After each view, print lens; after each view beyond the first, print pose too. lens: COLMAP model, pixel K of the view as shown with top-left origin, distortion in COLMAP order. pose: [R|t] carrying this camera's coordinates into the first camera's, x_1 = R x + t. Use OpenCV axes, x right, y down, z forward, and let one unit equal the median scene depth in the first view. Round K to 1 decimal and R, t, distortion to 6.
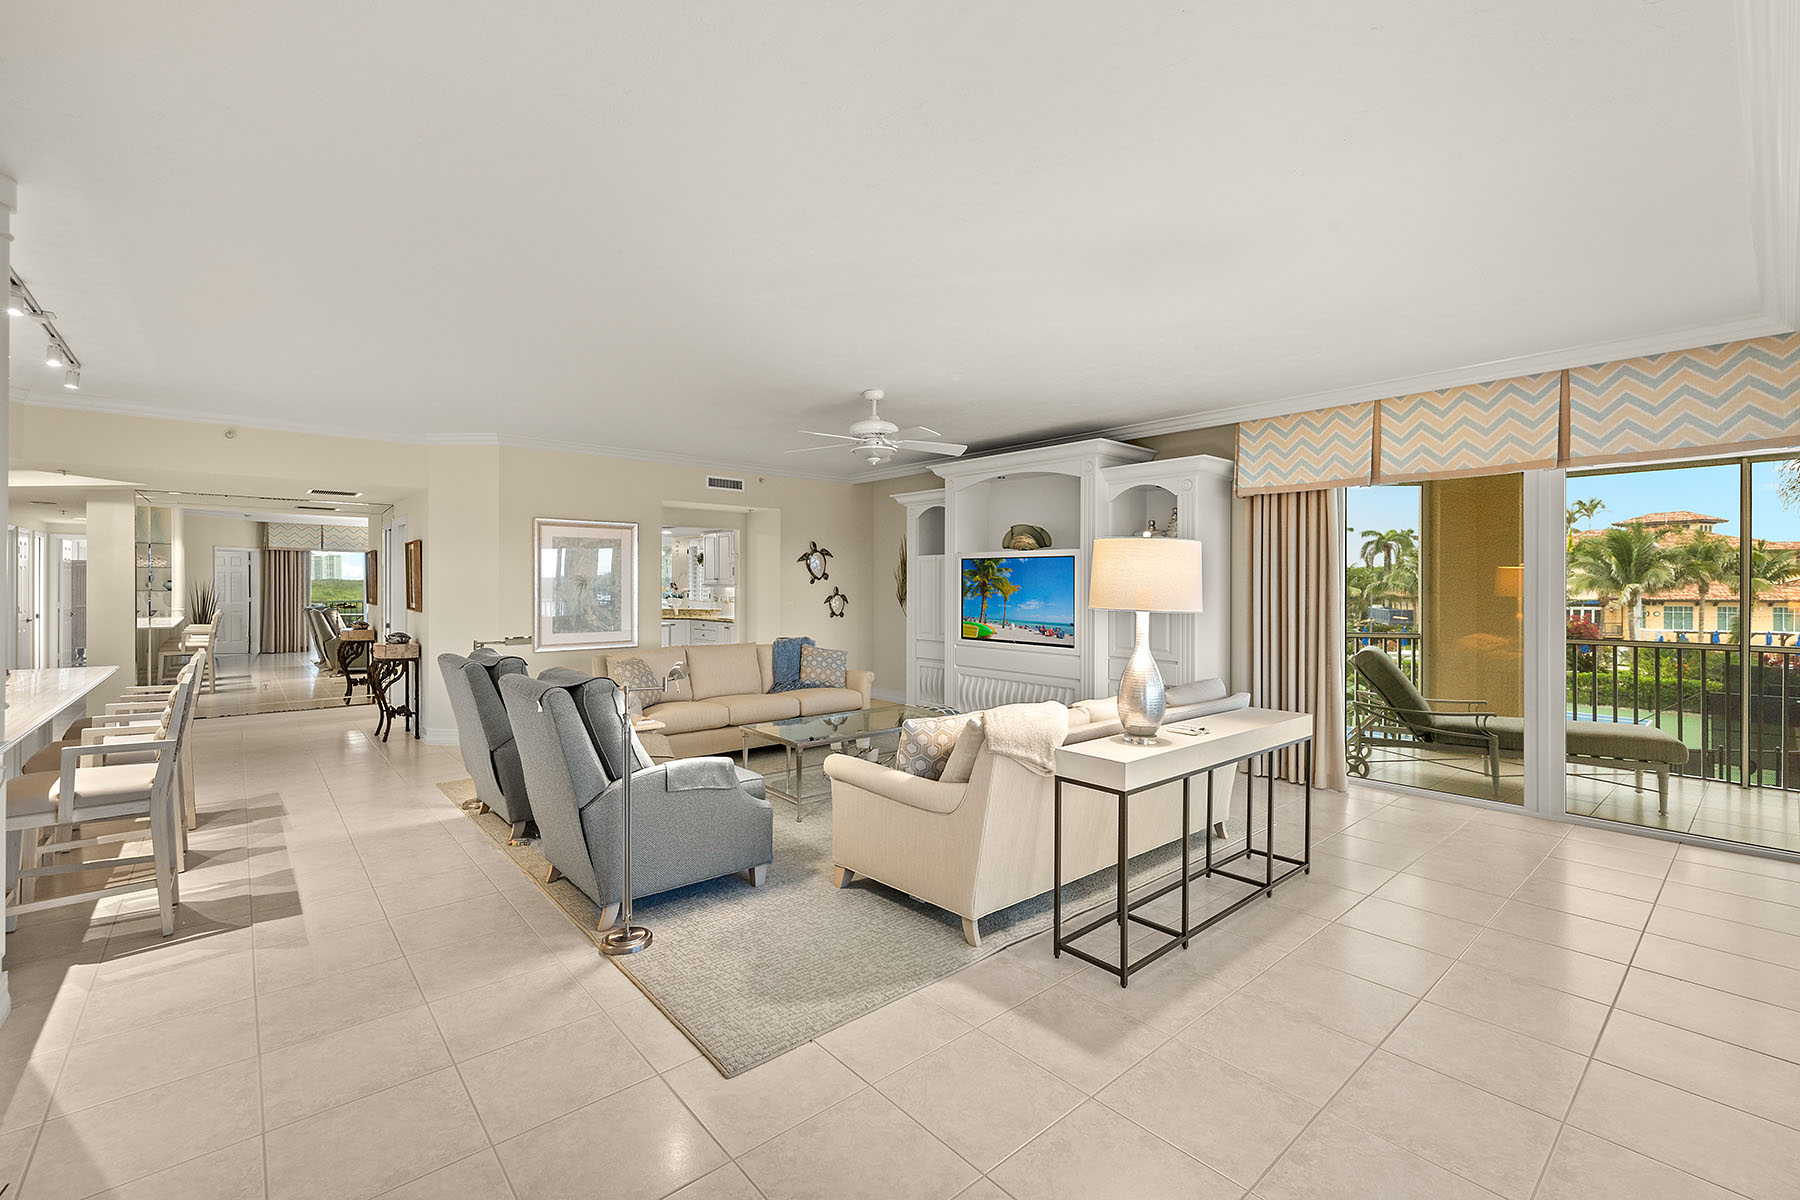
lens RADIAL K [[759.2, 0, 893.9], [0, 759.2, 586.8], [0, 0, 1]] dist [0.002007, -0.000040]
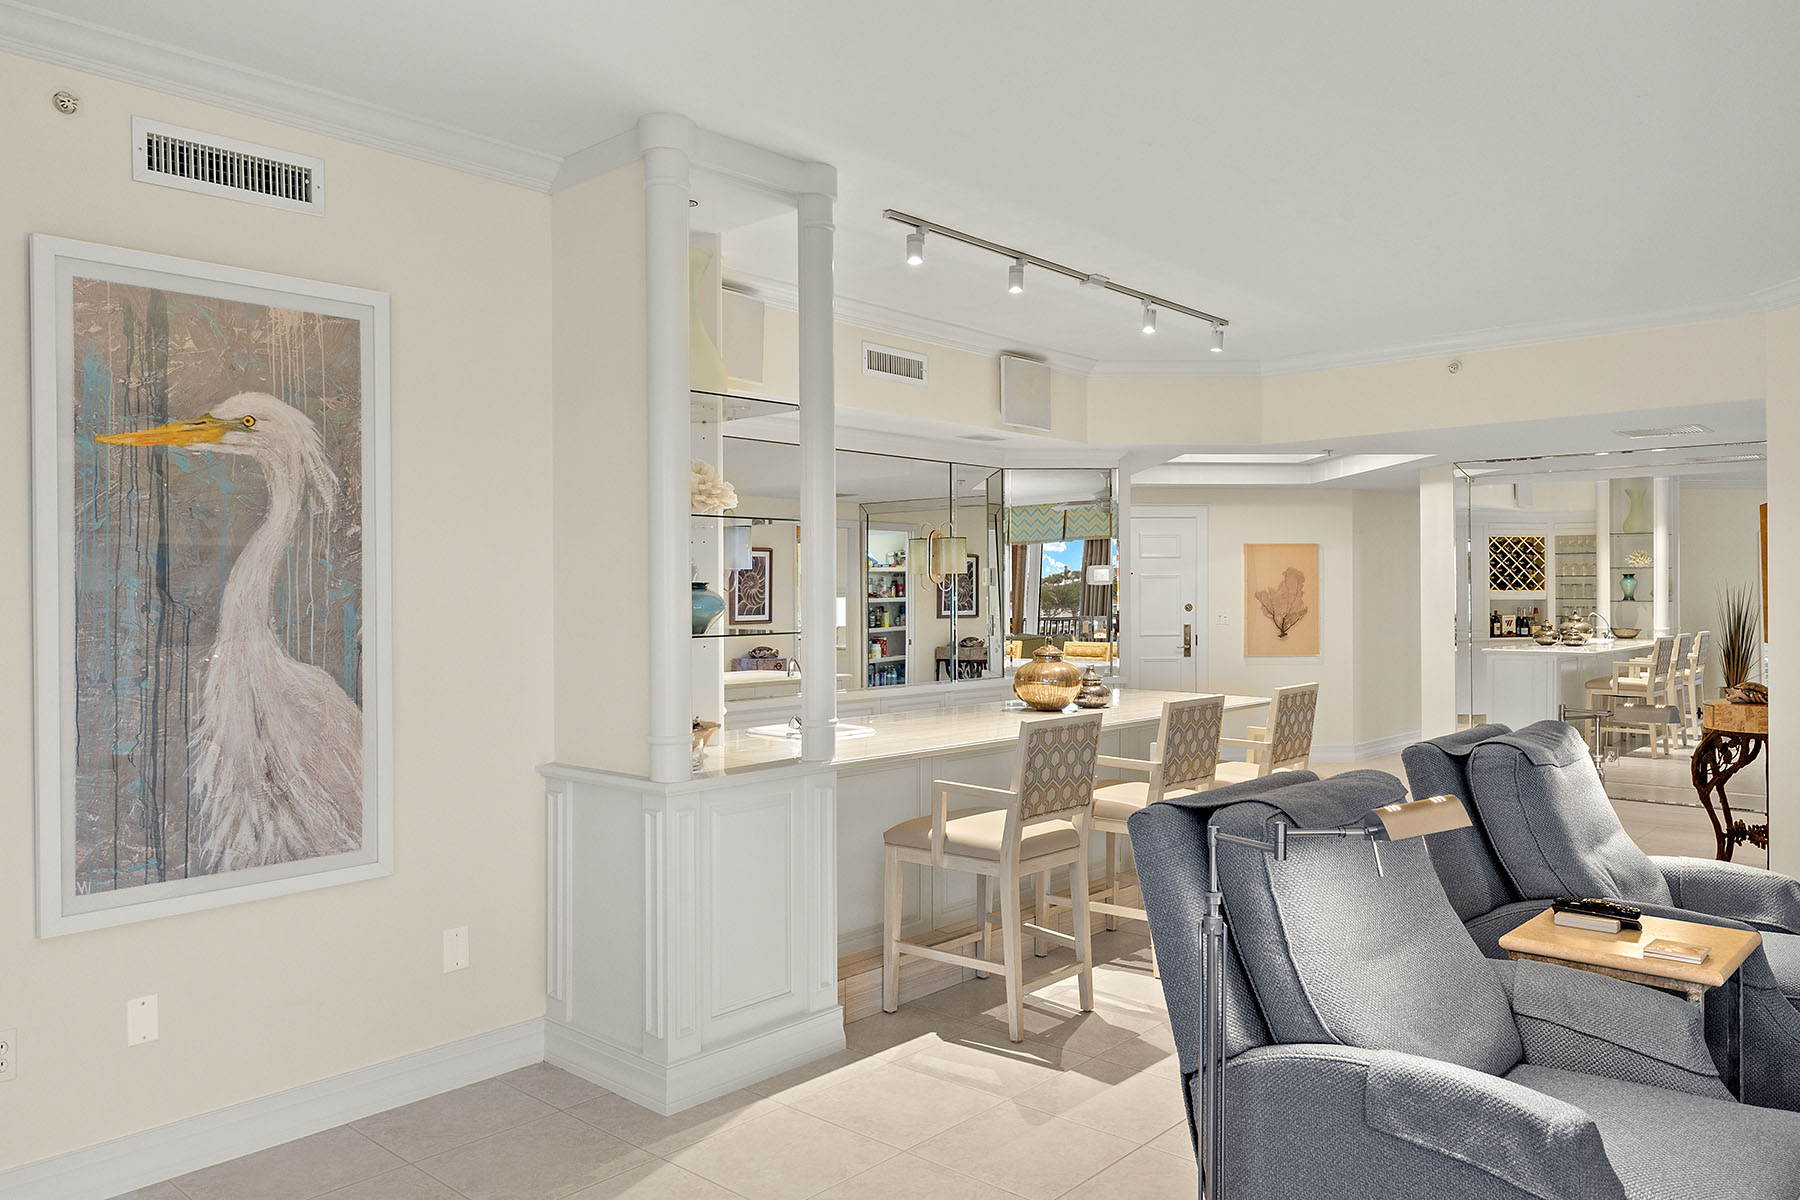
lens RADIAL K [[1267.8, 0, 889.4], [0, 1267.8, 591.3], [0, 0, 1]] dist [0.012454, -0.001539]
pose [[0.118199, -0.007246, -0.992963, 0.148791], [0.004521, 0.999967, -0.006759, 0.001099], [0.992980, -0.003690, 0.118228, 0.321315]]
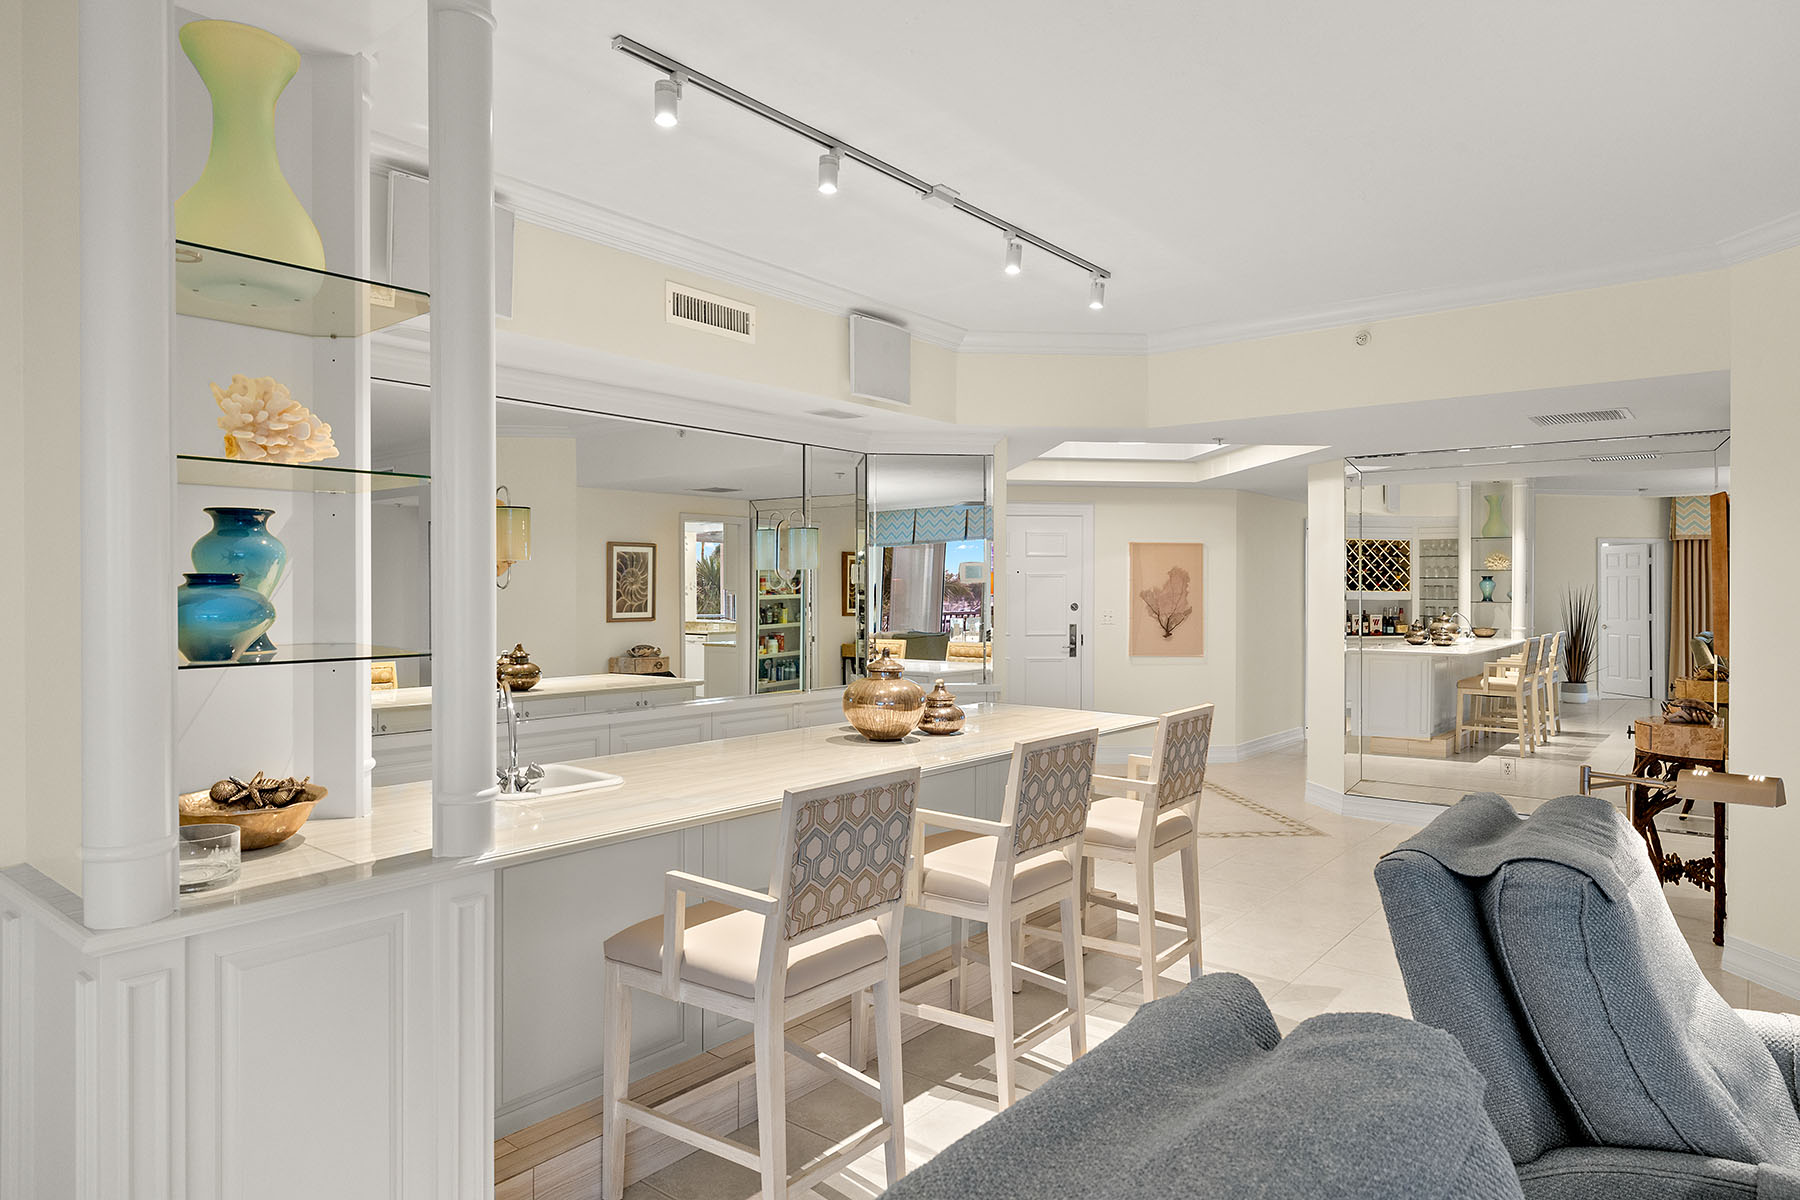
lens RADIAL K [[1084.4, 0, 912.5], [0, 1084.4, 595.5], [0, 0, 1]] dist [0.005957, 0.003113]
pose [[0.189629, 0.000396, -0.981856, -0.099295], [-0.001328, 0.999999, 0.000147, -0.001569], [0.981855, 0.001276, 0.189630, 0.427655]]
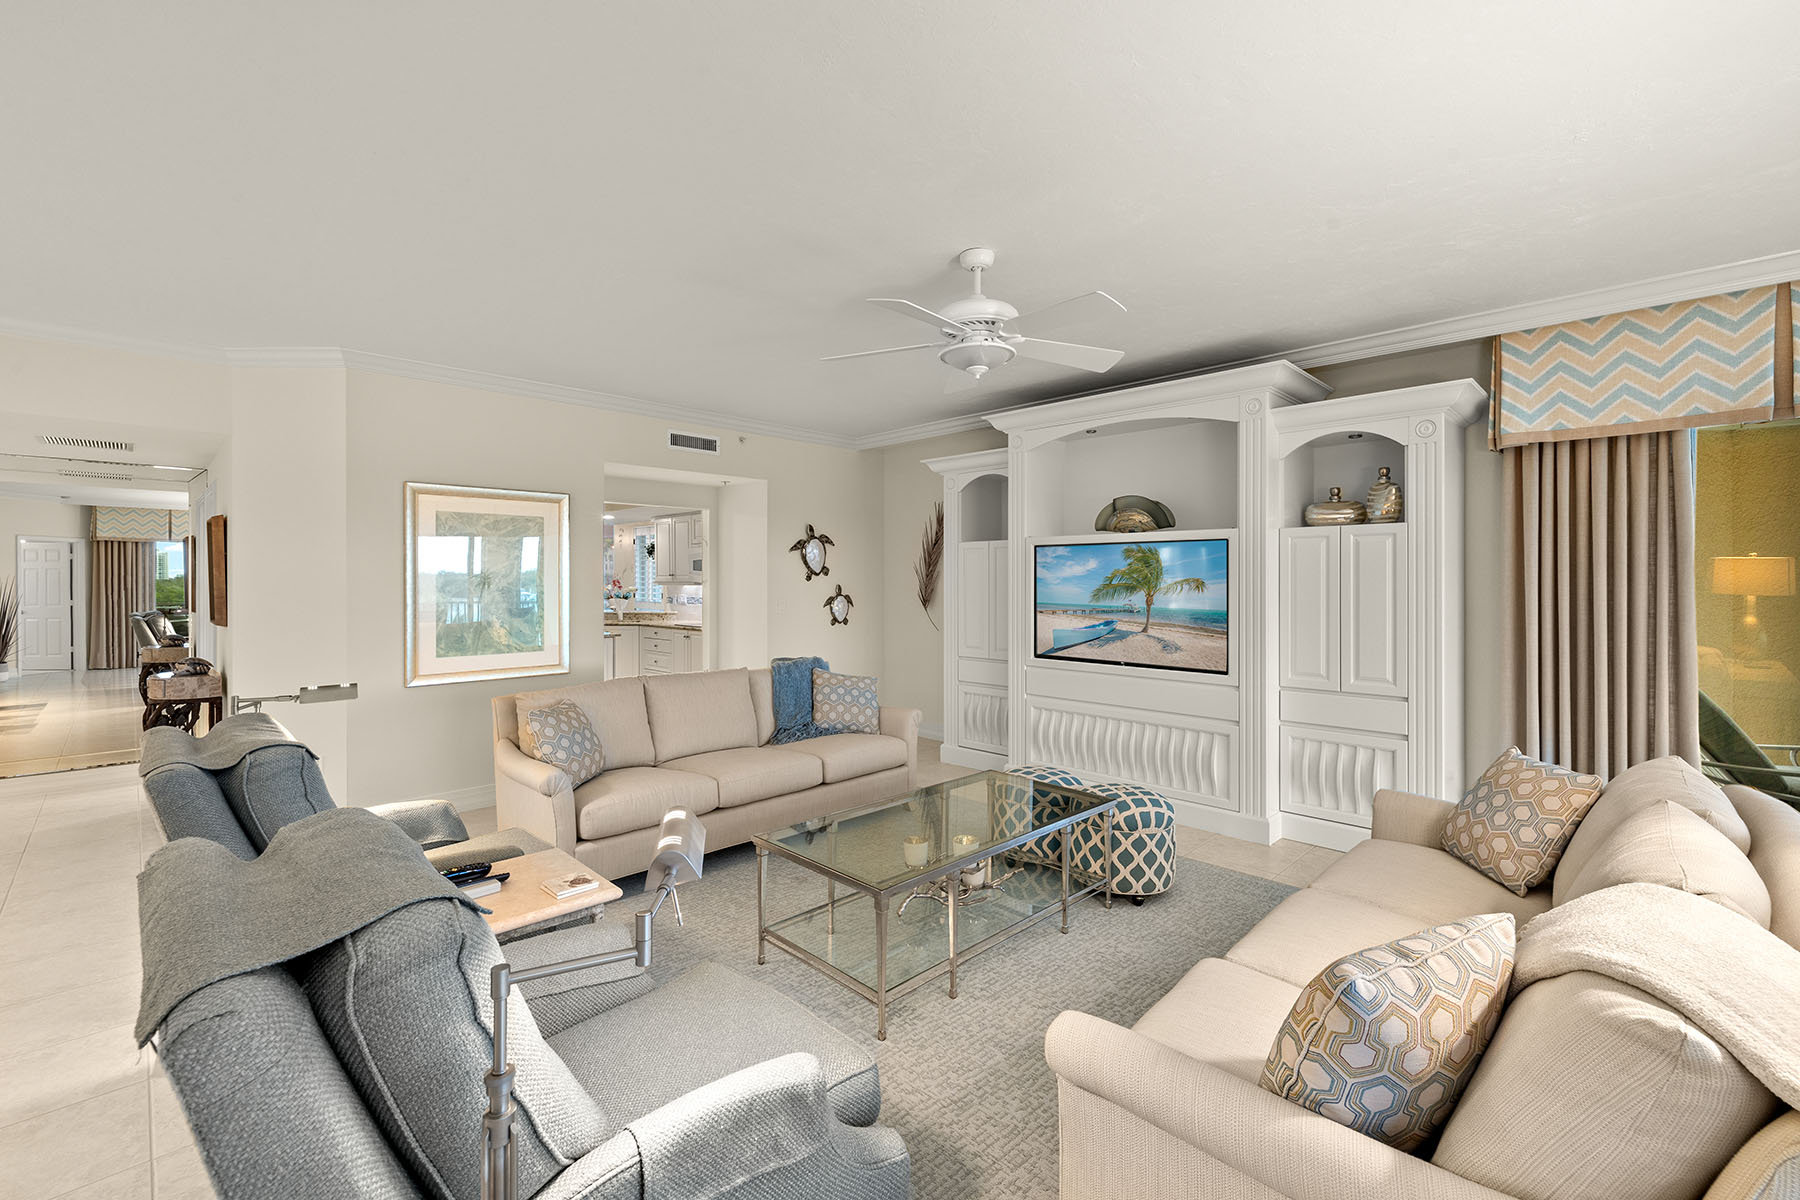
lens RADIAL K [[759.2, 0, 890.5], [0, 759.2, 586.7], [0, 0, 1]] dist [0.002007, -0.000040]
pose [[0.997604, -0.003669, 0.069087, -0.101640], [0.003325, 0.999982, 0.005093, -0.002289], [-0.069105, -0.004851, 0.997598, 0.316906]]
